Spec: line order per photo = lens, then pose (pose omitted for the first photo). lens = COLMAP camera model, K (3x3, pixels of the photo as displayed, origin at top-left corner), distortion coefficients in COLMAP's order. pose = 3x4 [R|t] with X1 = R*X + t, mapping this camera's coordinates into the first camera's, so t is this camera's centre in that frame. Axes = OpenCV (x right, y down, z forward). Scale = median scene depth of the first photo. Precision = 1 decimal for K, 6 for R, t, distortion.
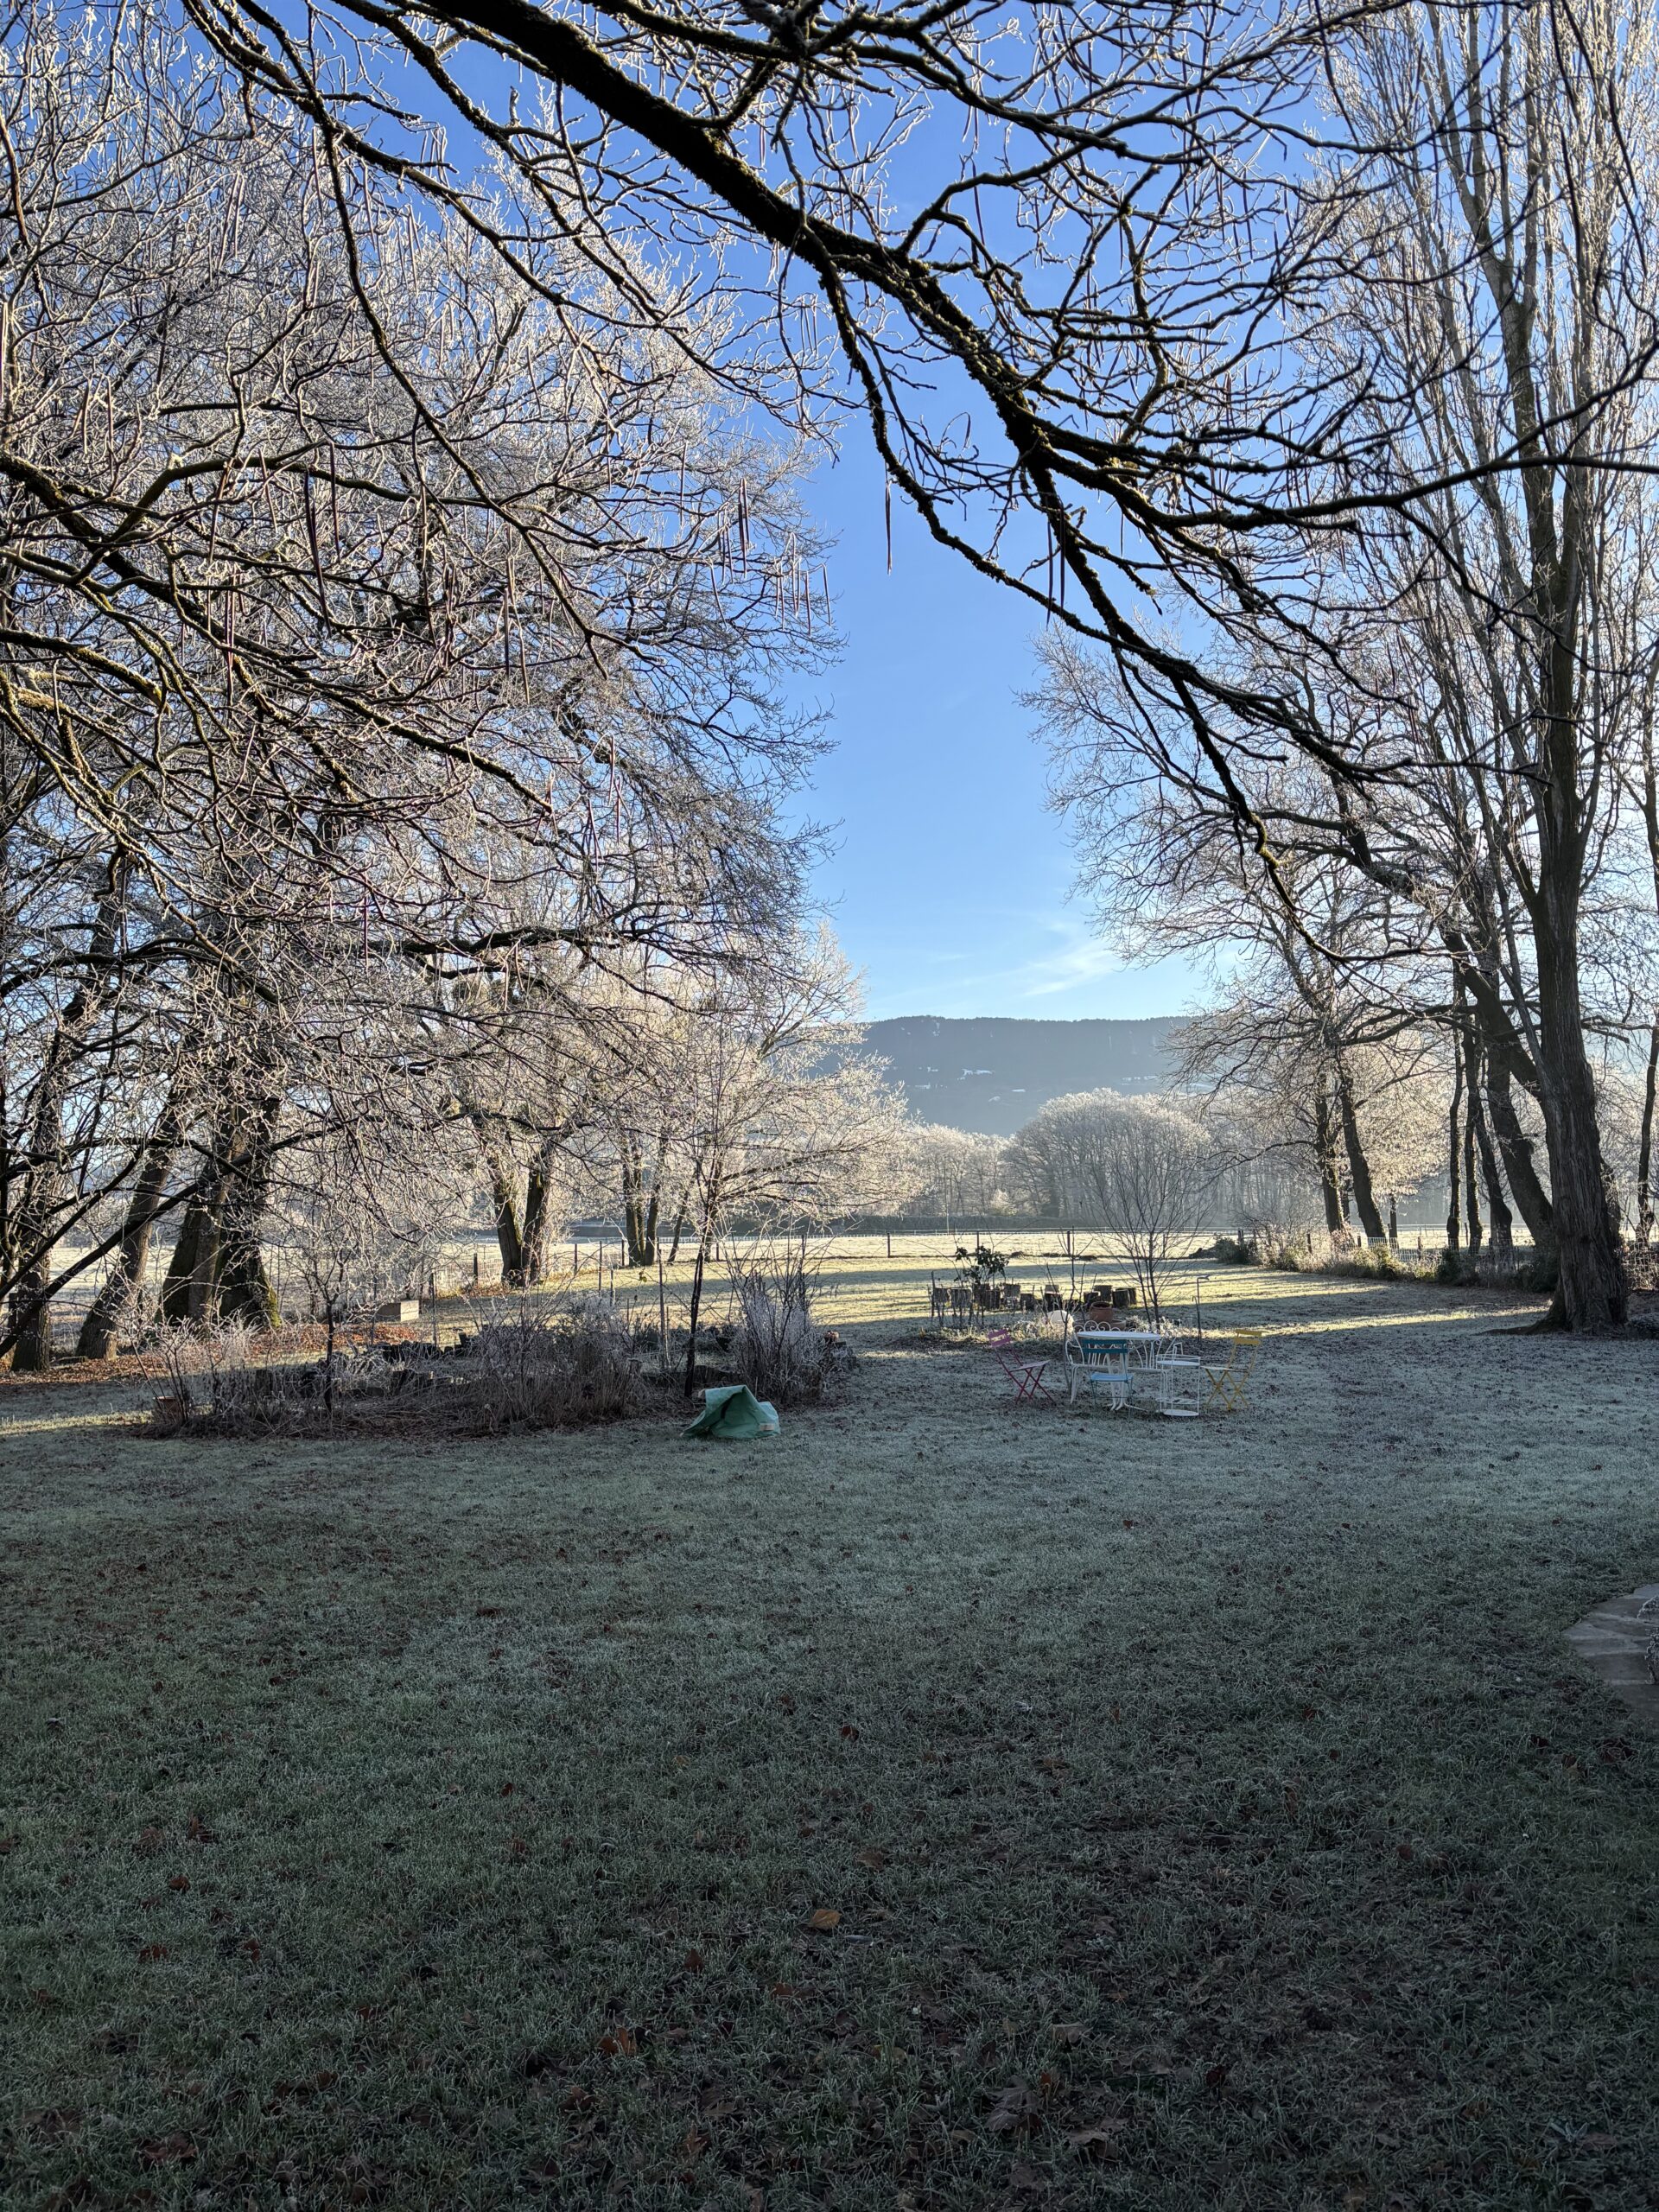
lens RADIAL K [[1620.5, 0, 833.2], [0, 1620.5, 1086.0], [0, 0, 1]] dist [0.008749, -0.031326]
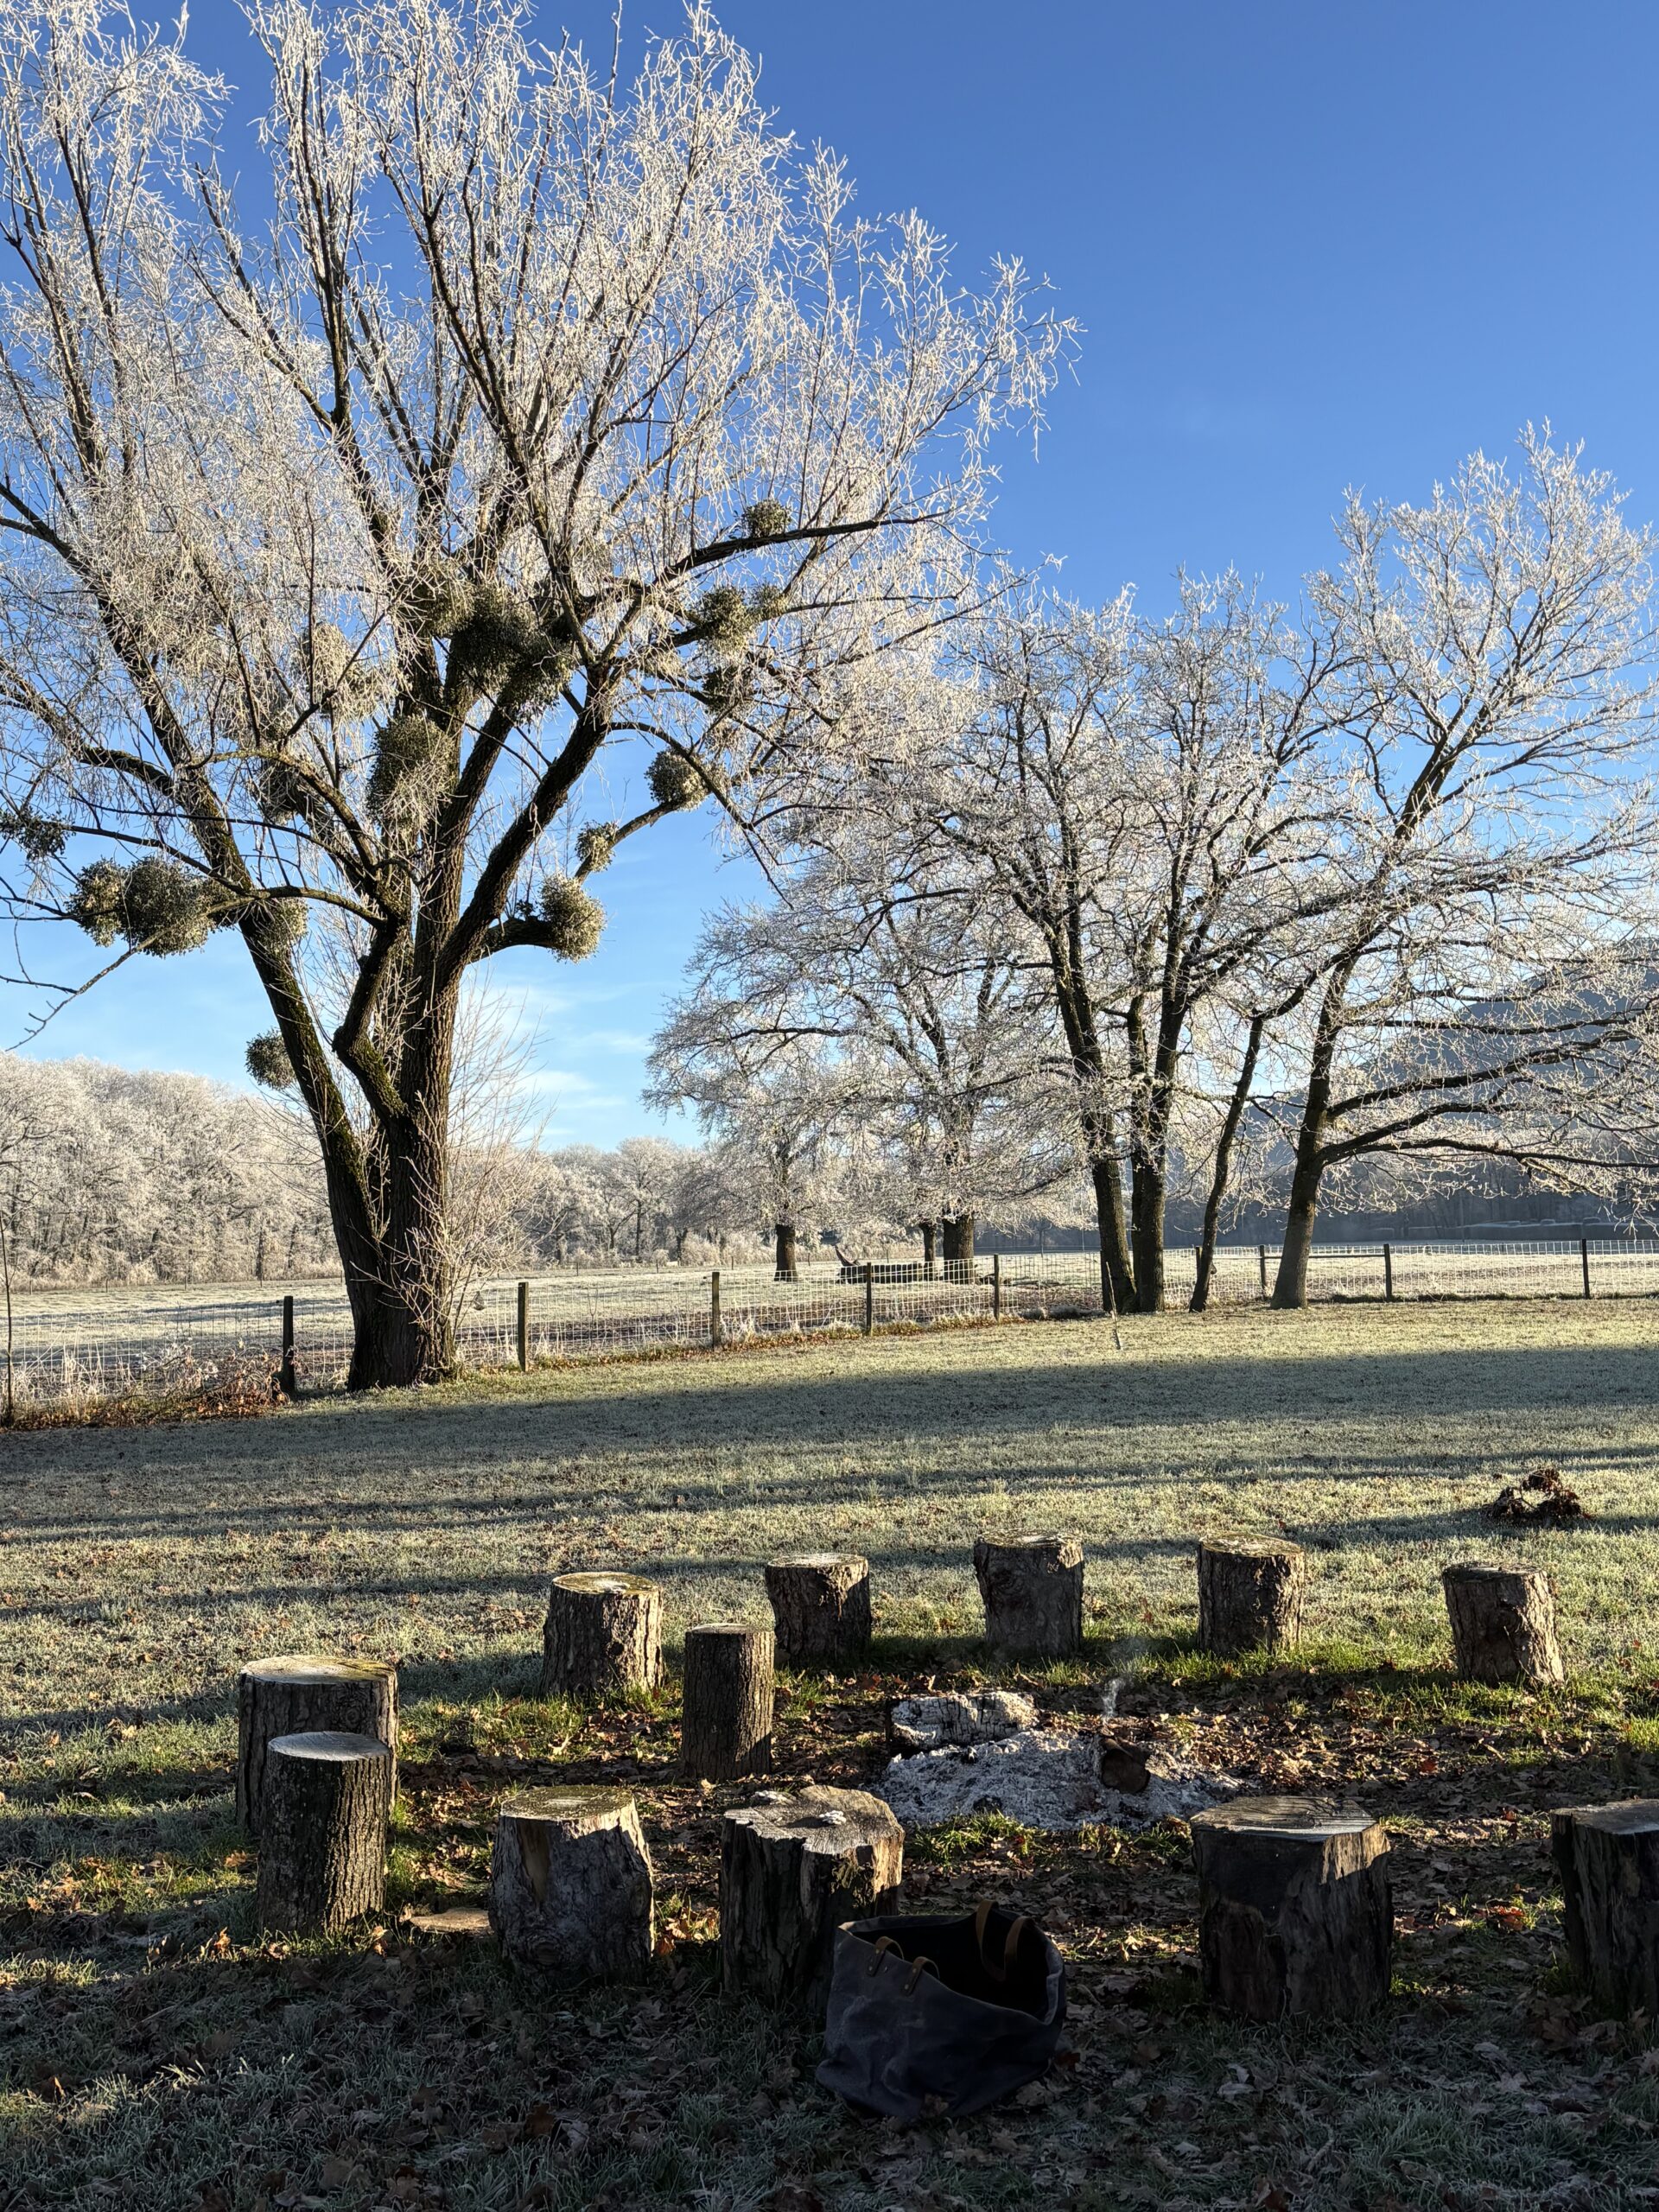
lens RADIAL K [[2227.9, 0, 826.1], [0, 2227.9, 1110.8], [0, 0, 1]] dist [0.029074, 0.000000]
pose [[0.868469, -0.034932, -0.494512, 0.148144], [0.051778, 0.998450, 0.020404, 0.057617], [0.493033, -0.043324, 0.868931, 0.620600]]
